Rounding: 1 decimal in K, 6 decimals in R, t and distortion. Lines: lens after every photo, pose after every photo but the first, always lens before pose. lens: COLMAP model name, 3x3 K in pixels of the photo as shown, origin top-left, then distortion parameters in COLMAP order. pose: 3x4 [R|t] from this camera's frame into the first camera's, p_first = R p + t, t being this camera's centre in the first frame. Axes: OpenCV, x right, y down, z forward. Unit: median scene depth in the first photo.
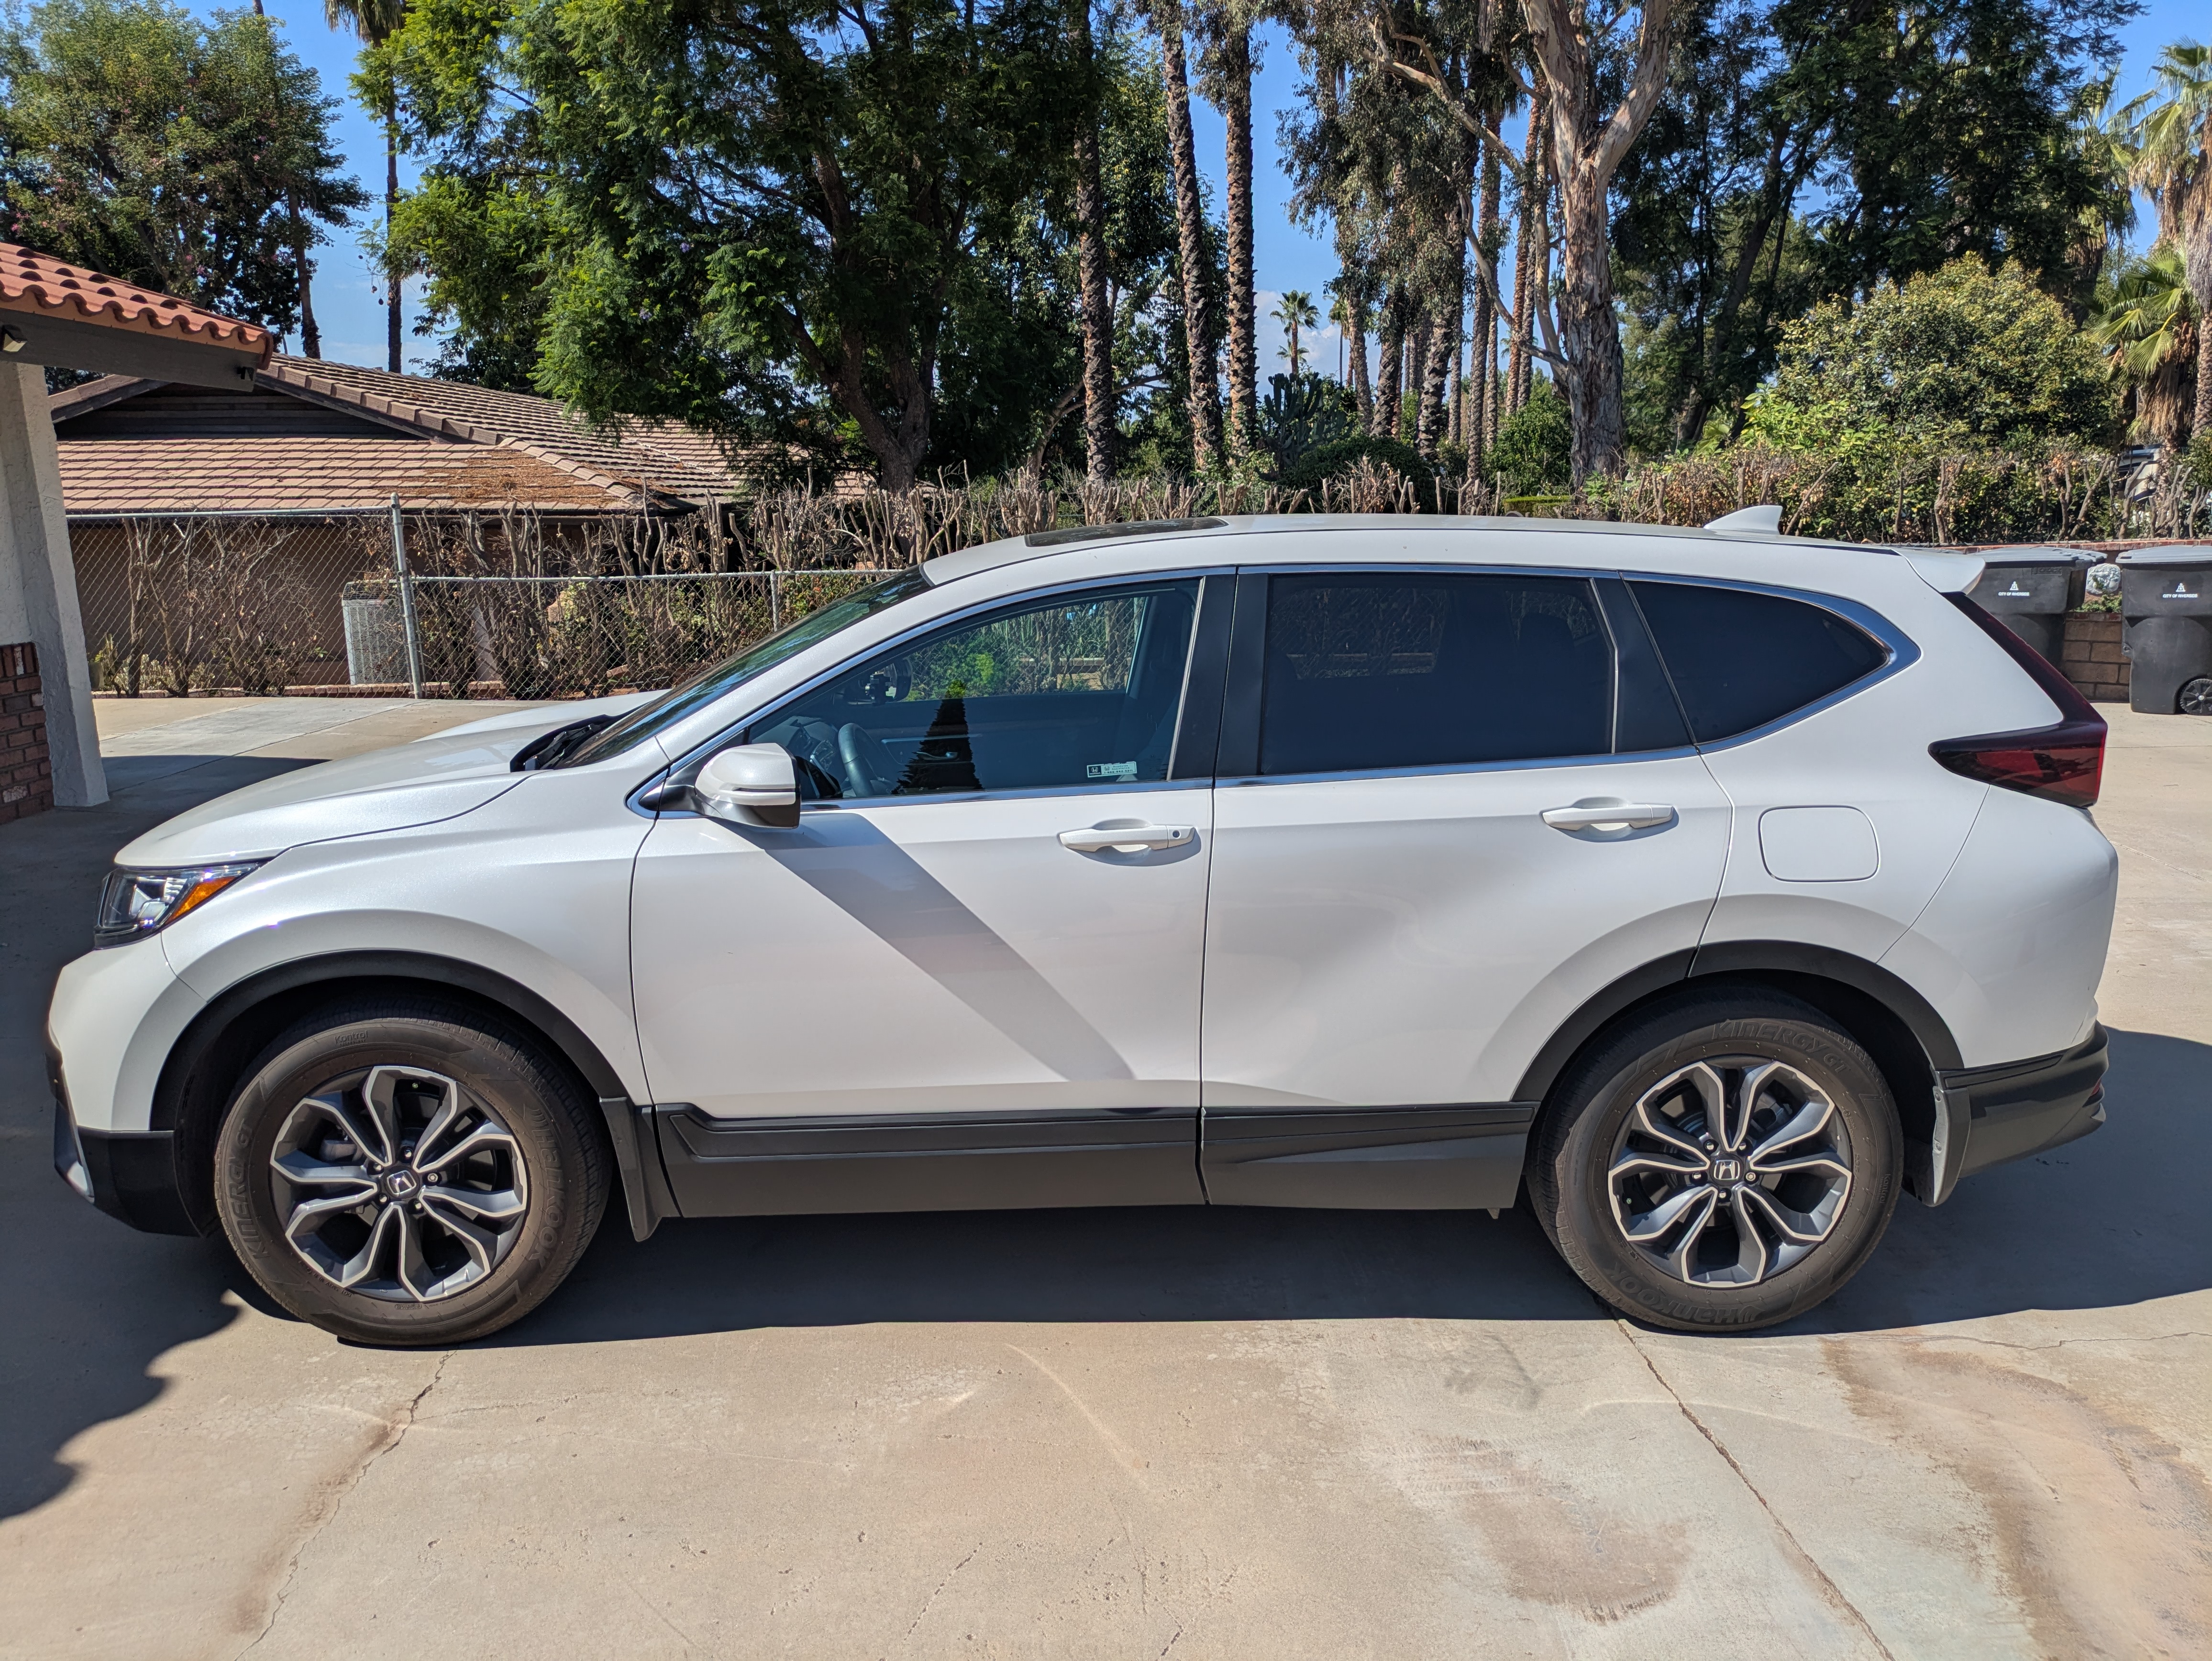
lens RADIAL K [[1613.0, 0, 1119.0], [0, 1613.0, 842.8], [0, 0, 1]] dist [0.026694, -0.013229]
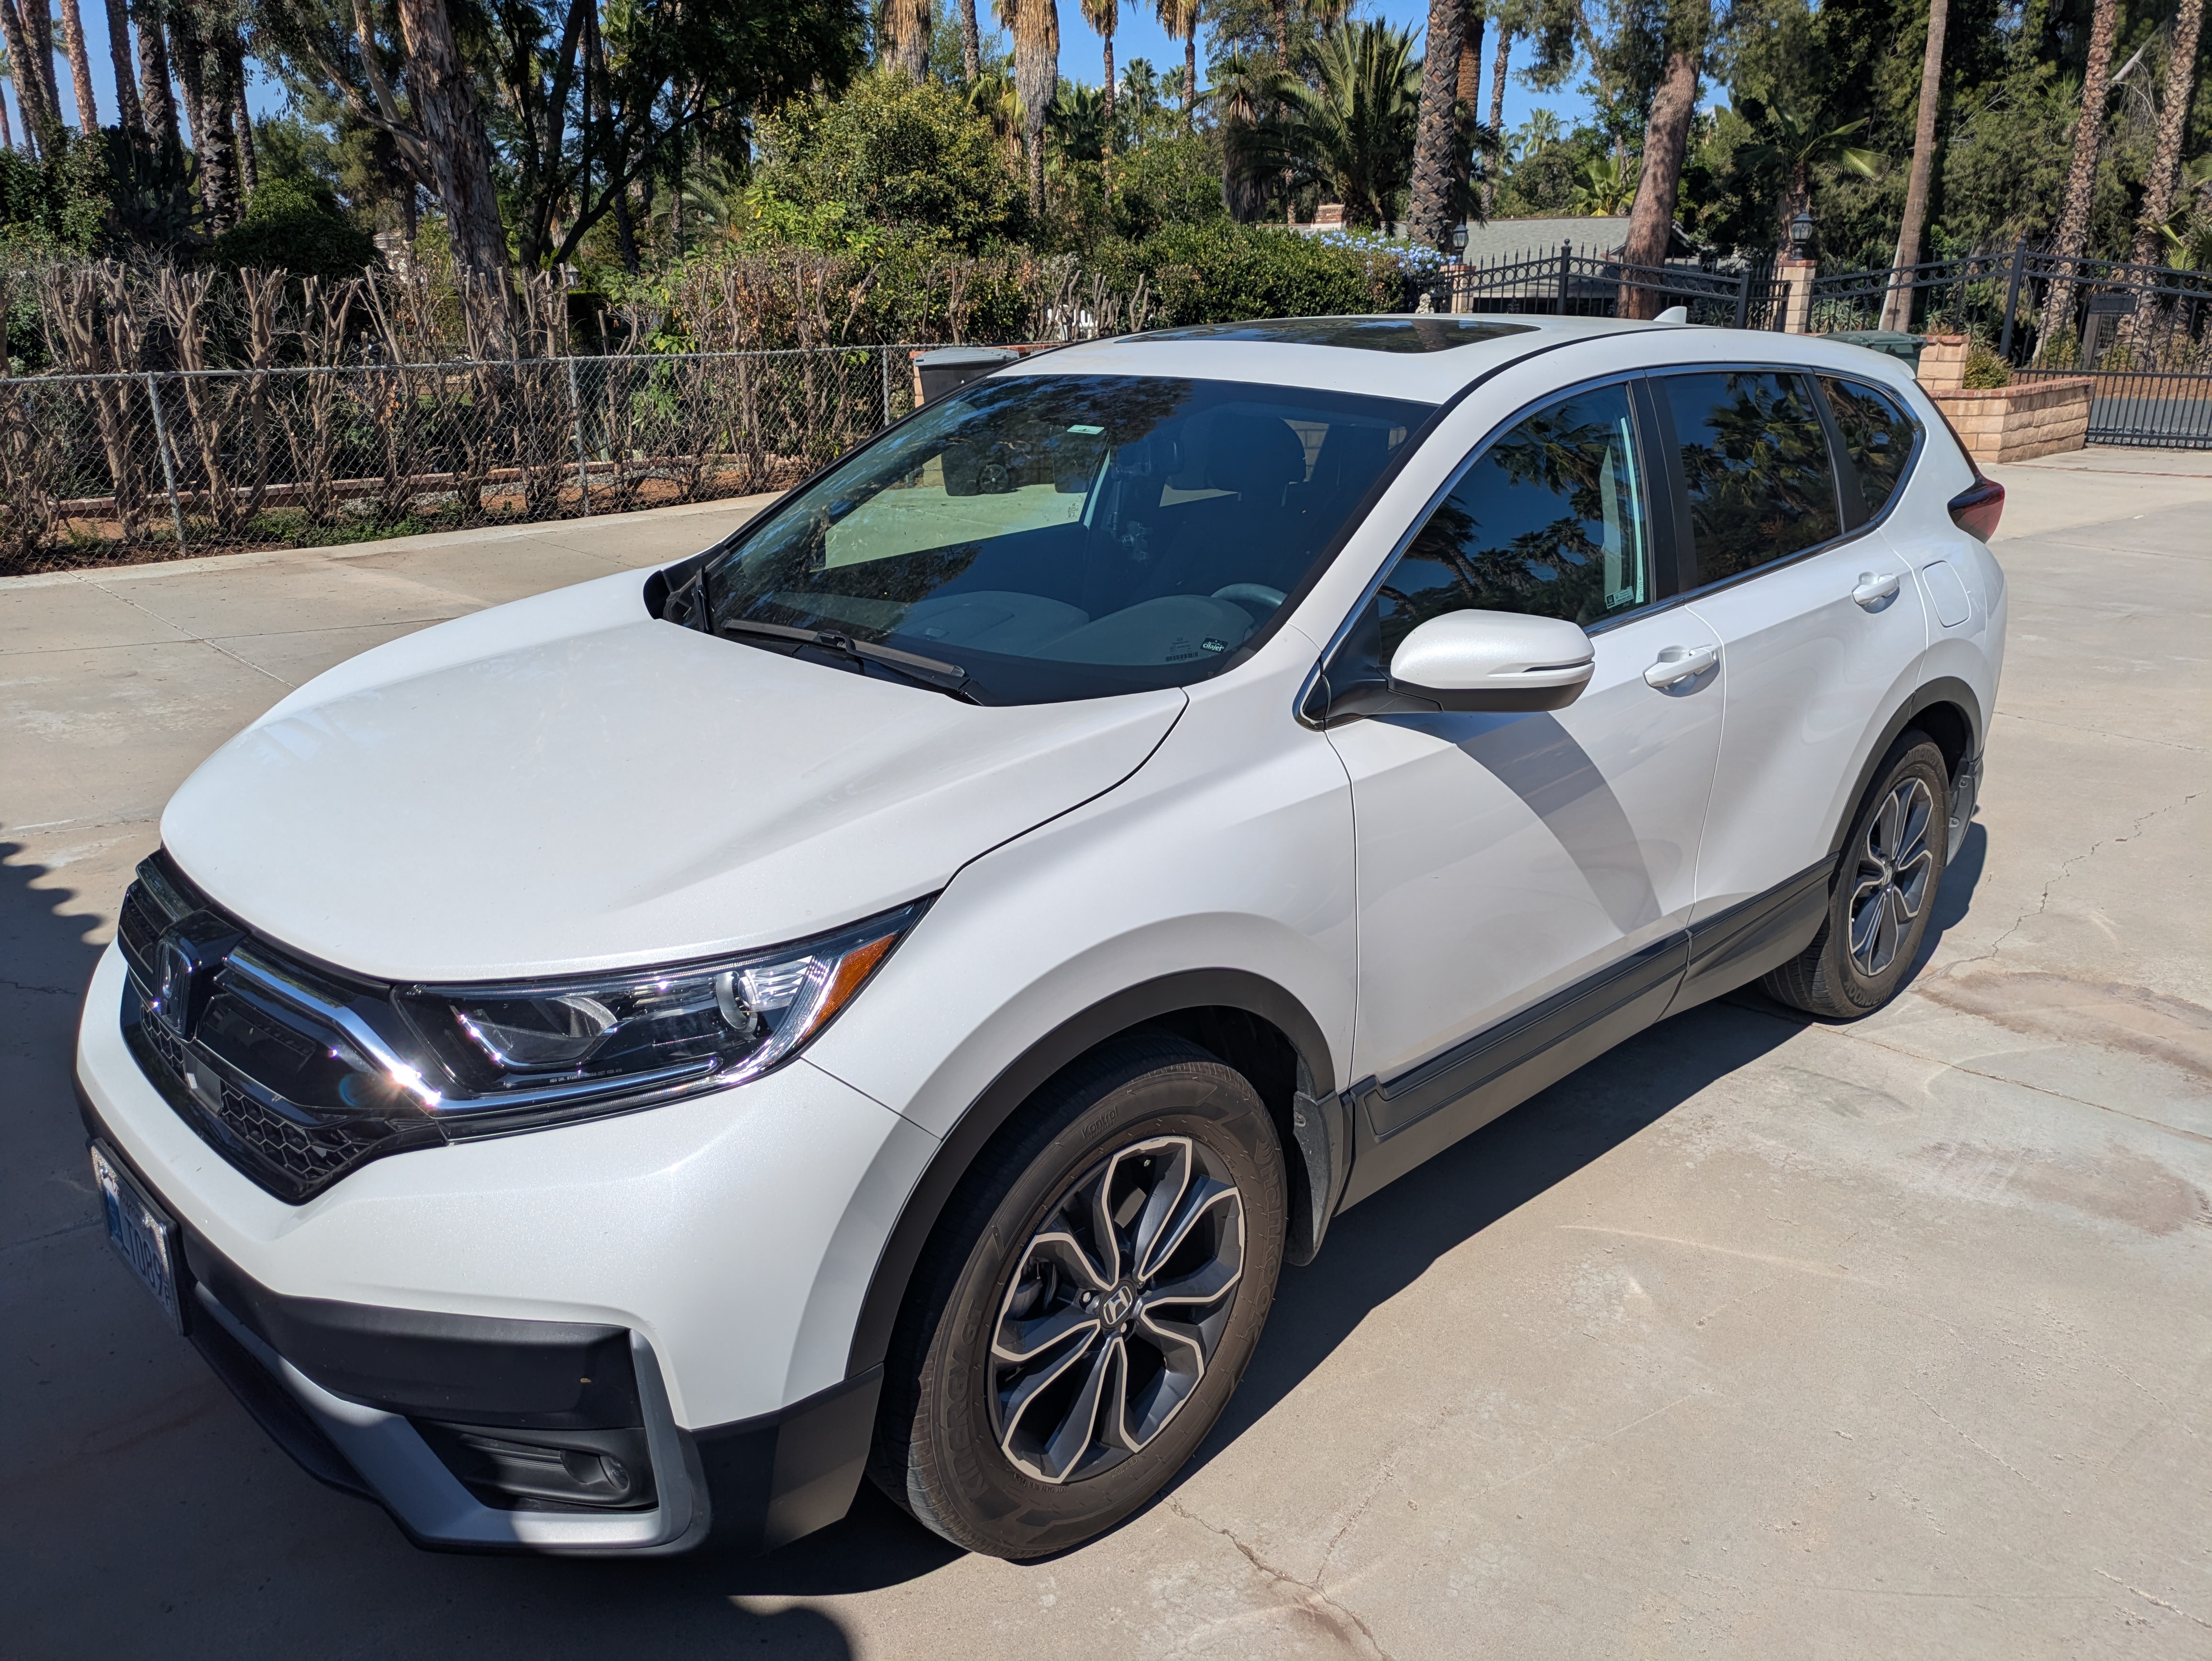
lens RADIAL K [[1613.0, 0, 1108.8], [0, 1613.0, 824.1], [0, 0, 1]] dist [0.026694, -0.013229]
pose [[0.745977, -0.199463, 0.635400, -0.170587], [0.131029, 0.979404, 0.153620, -0.020644], [-0.652955, -0.031341, 0.756748, 0.096909]]
